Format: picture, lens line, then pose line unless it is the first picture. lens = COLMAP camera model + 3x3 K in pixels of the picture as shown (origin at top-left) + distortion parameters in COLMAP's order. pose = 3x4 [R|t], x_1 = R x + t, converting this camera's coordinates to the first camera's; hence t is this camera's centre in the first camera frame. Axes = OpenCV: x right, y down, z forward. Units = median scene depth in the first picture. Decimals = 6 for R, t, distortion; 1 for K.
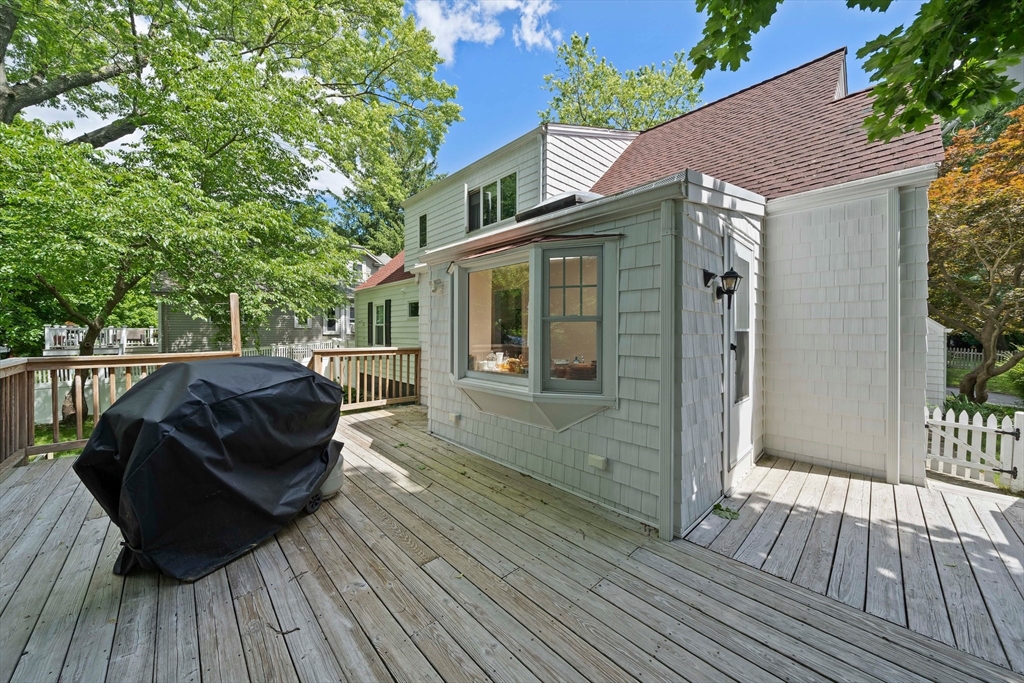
lens RADIAL K [[356.6, 0, 501.6], [0, 356.6, 330.4], [0, 0, 1]] dist [-0.007354, -0.000136]
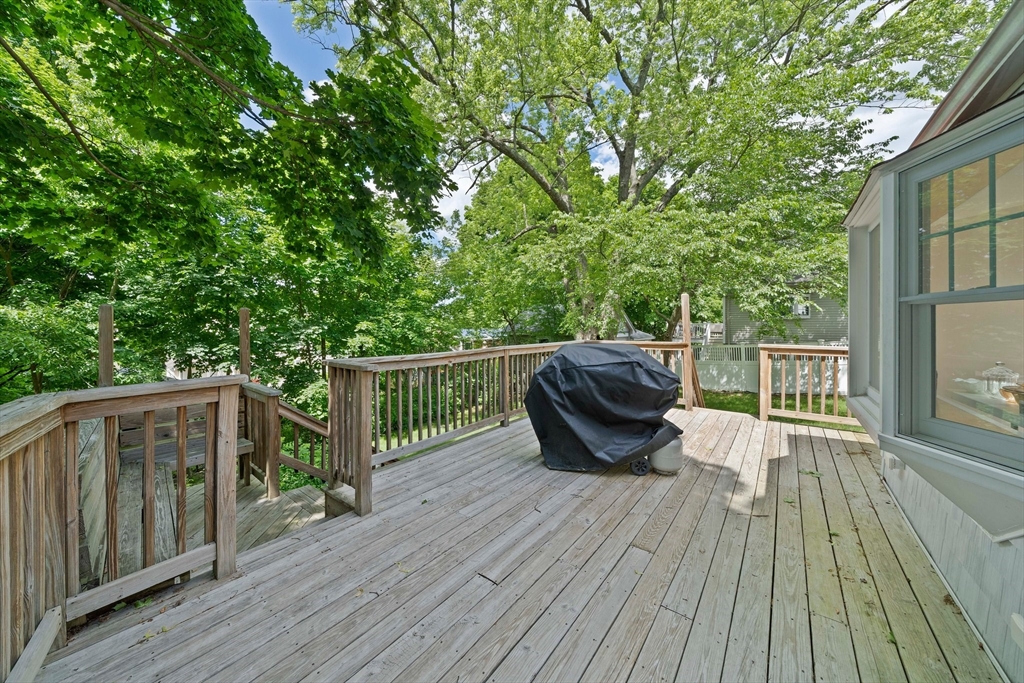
lens RADIAL K [[356.6, 0, 501.6], [0, 356.6, 330.4], [0, 0, 1]] dist [-0.007354, -0.000136]
pose [[0.153817, 0.007839, -0.988068, 0.556898], [0.003313, 0.999959, 0.008449, 0.009140], [0.988094, -0.004574, 0.153784, 0.337912]]
